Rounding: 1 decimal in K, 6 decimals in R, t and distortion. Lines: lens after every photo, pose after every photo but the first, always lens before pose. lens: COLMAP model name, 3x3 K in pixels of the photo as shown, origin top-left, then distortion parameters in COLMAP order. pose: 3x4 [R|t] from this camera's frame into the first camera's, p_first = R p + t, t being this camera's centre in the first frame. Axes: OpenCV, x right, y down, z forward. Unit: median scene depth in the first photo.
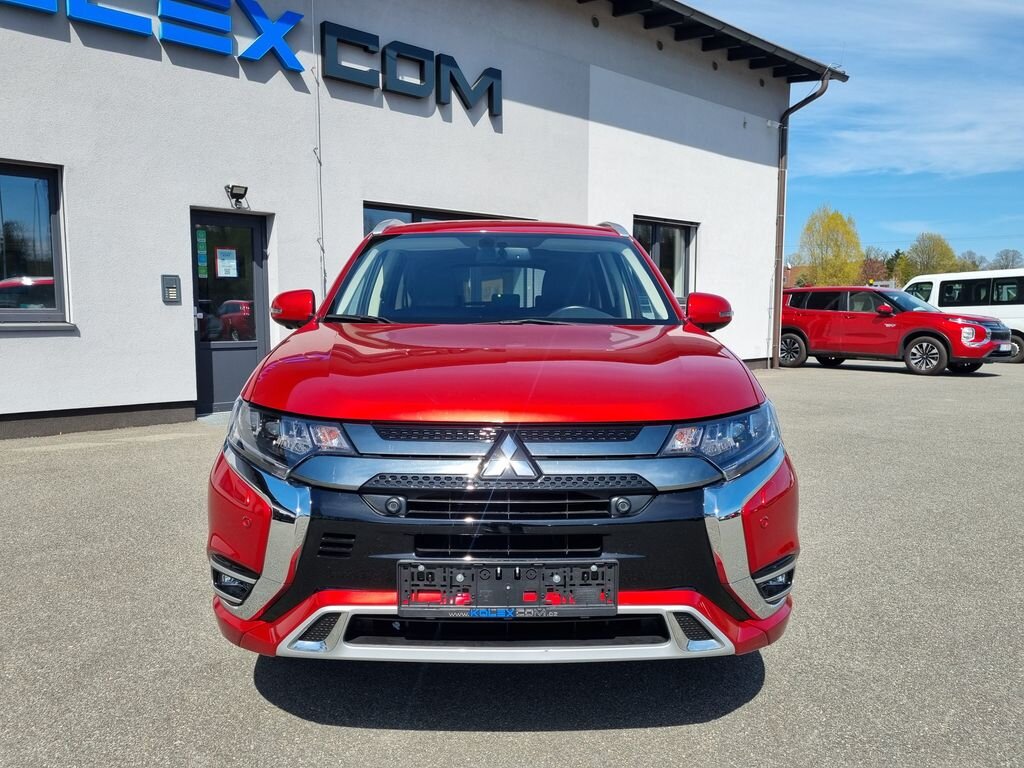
lens RADIAL K [[770.2, 0, 512.9], [0, 770.2, 378.6], [0, 0, 1]] dist [0.042197, -0.019812]
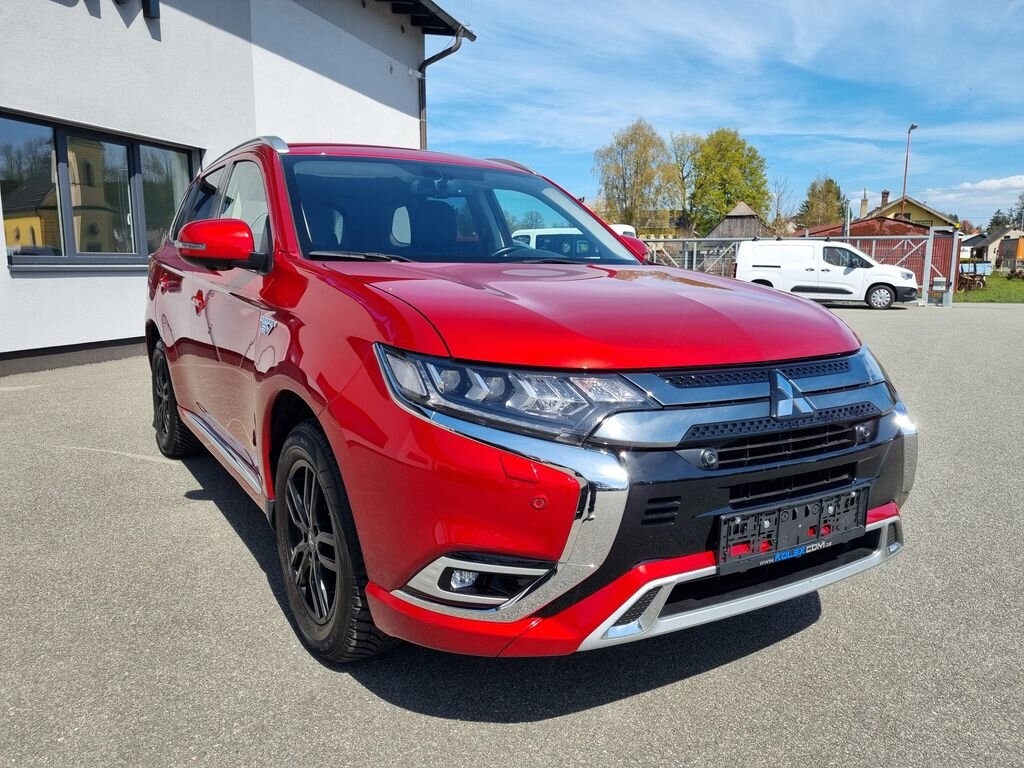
lens RADIAL K [[770.2, 0, 510.7], [0, 770.2, 387.5], [0, 0, 1]] dist [0.042197, -0.019812]
pose [[0.860106, -0.077229, 0.504236, -0.789869], [0.039113, 0.995548, 0.085761, -0.006176], [-0.508614, -0.054042, 0.859297, 0.332662]]
